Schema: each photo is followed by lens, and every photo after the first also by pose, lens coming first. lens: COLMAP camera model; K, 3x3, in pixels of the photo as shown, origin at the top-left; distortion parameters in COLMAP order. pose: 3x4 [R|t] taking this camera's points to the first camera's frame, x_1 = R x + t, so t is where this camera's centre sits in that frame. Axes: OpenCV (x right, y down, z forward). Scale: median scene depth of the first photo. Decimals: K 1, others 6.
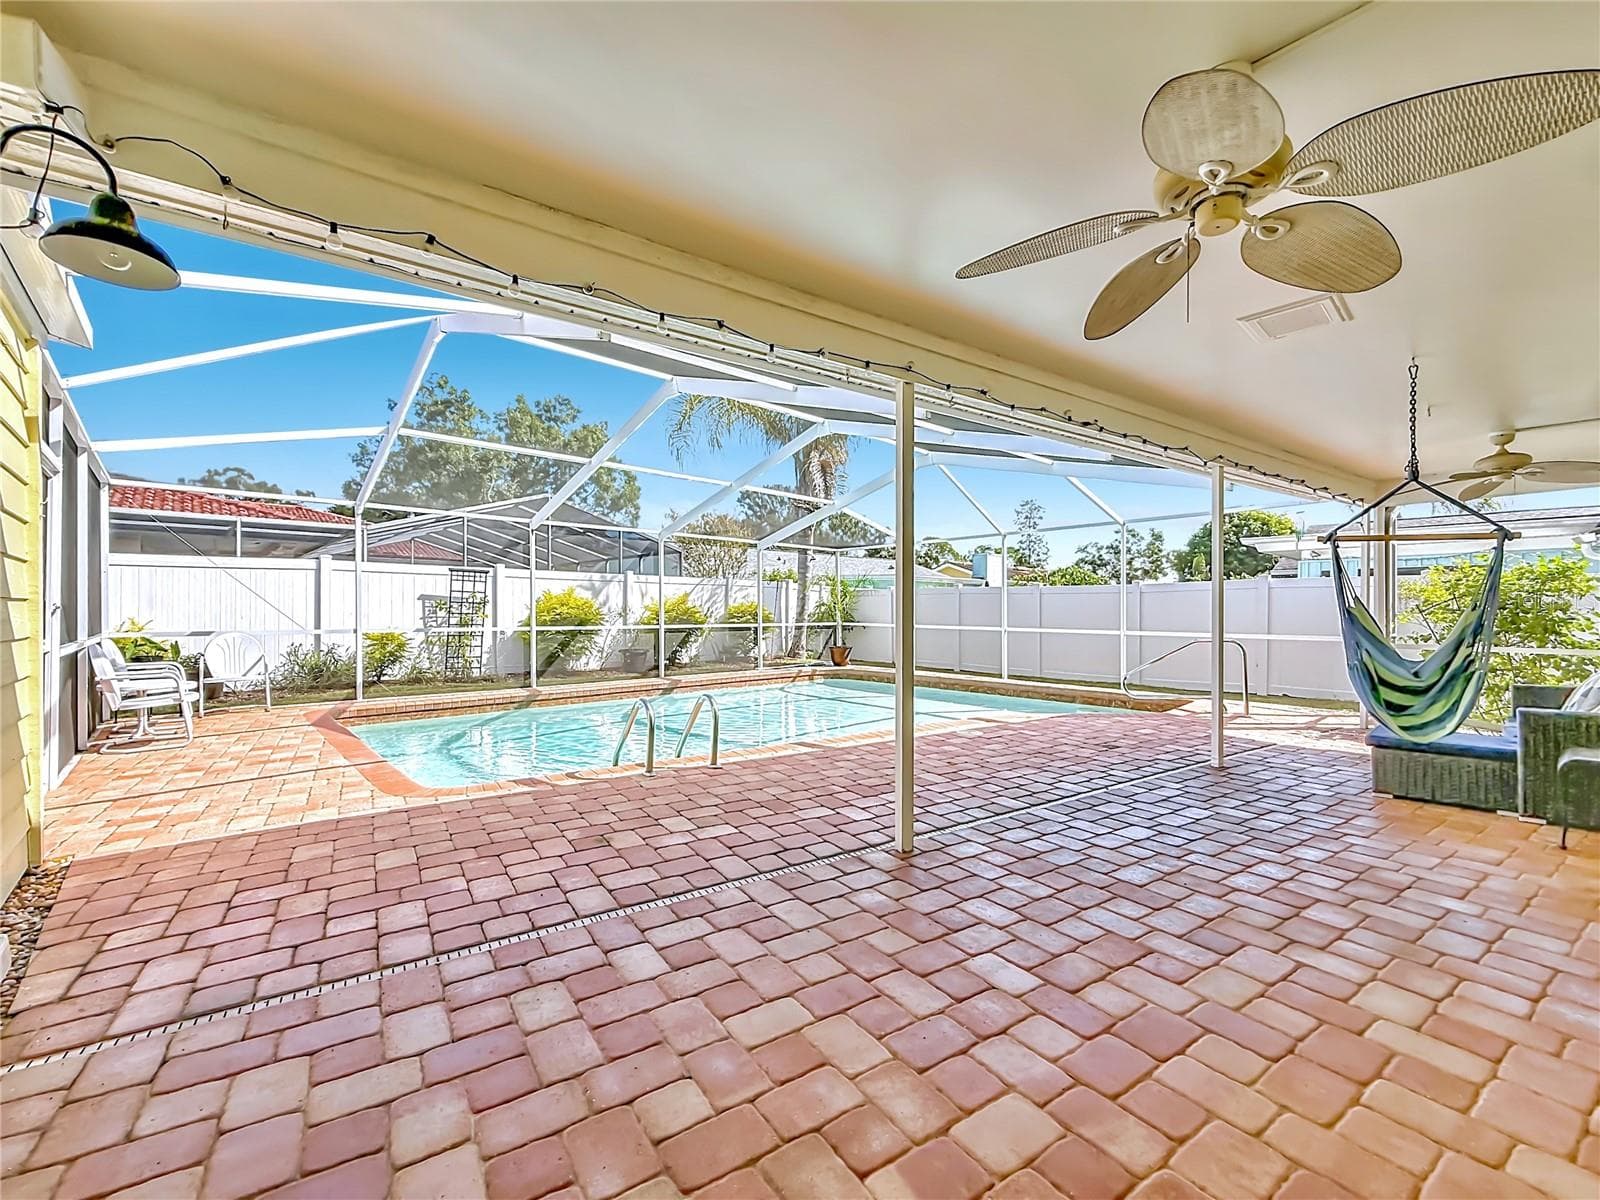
lens RADIAL K [[665.2, 0, 792.1], [0, 665.2, 616.4], [0, 0, 1]] dist [0.000504, -0.000142]
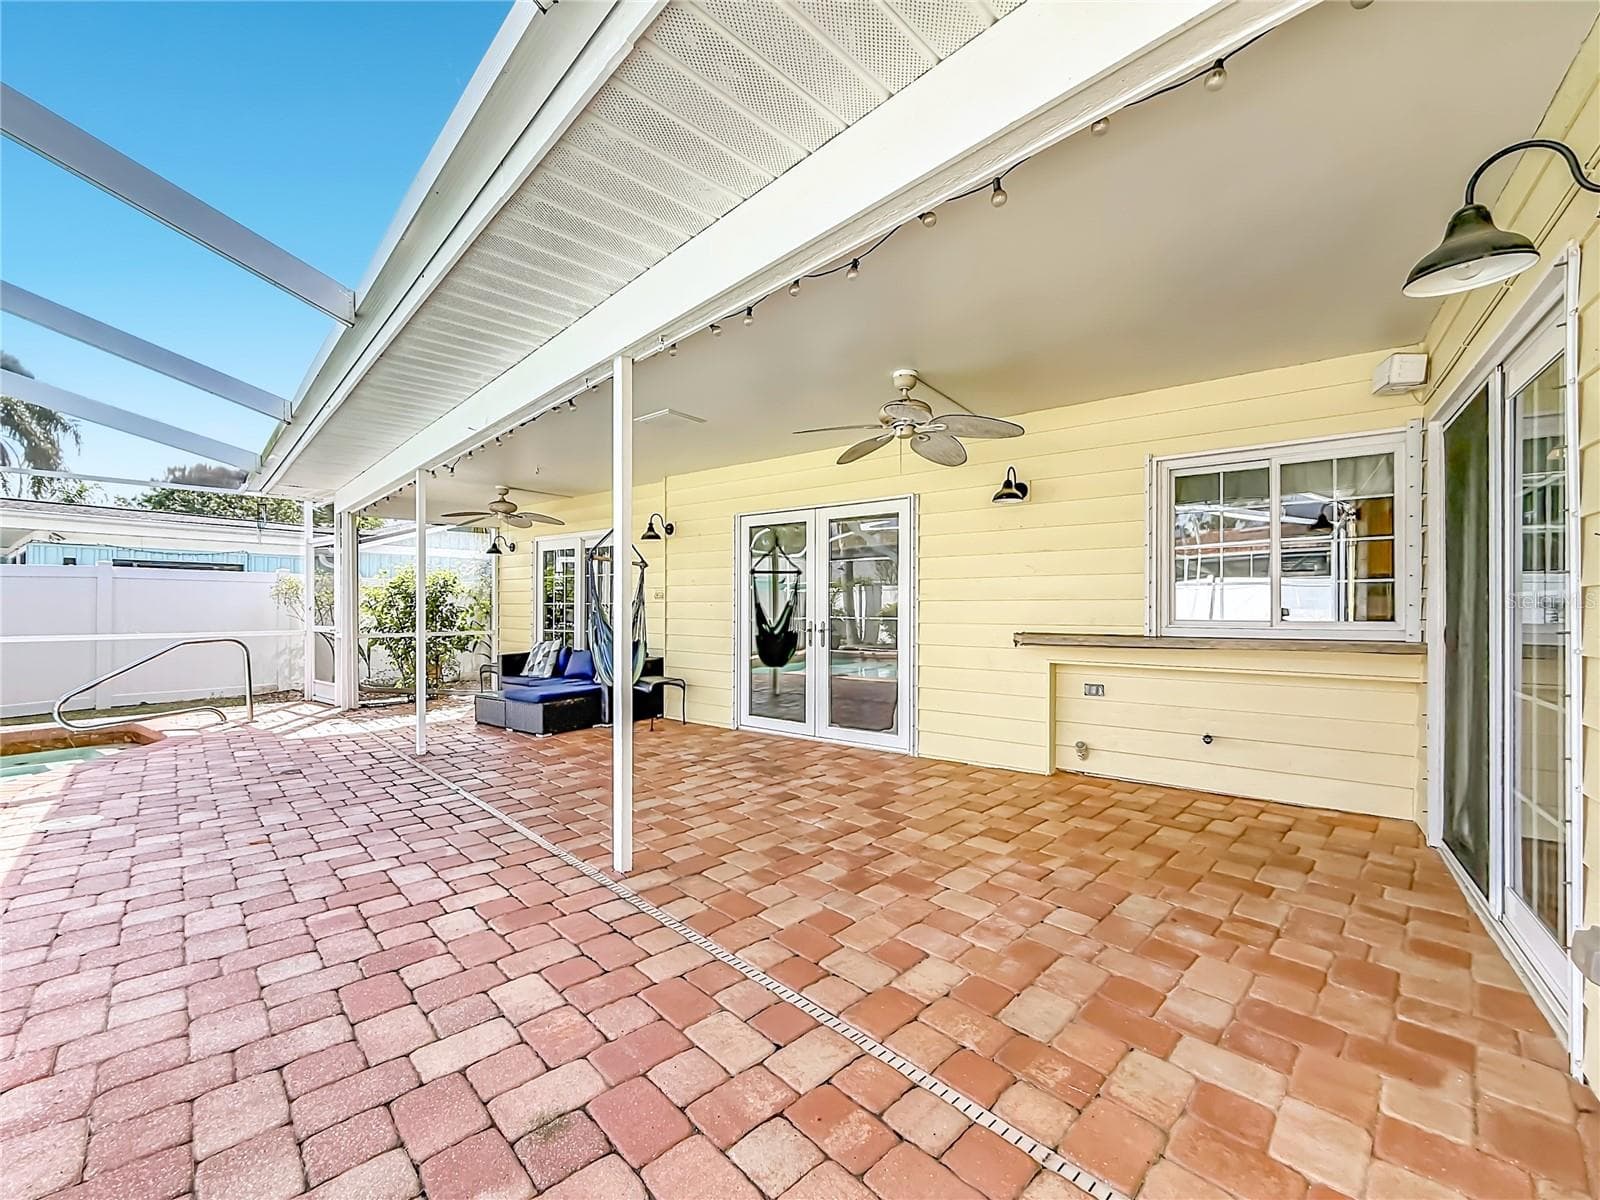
lens RADIAL K [[665.2, 0, 792.1], [0, 665.2, 616.4], [0, 0, 1]] dist [0.000504, -0.000142]
pose [[-0.216069, -0.011120, 0.976315, -0.690511], [0.004710, 0.999912, 0.012432, -0.005079], [-0.976367, 0.007285, -0.215998, 0.872298]]
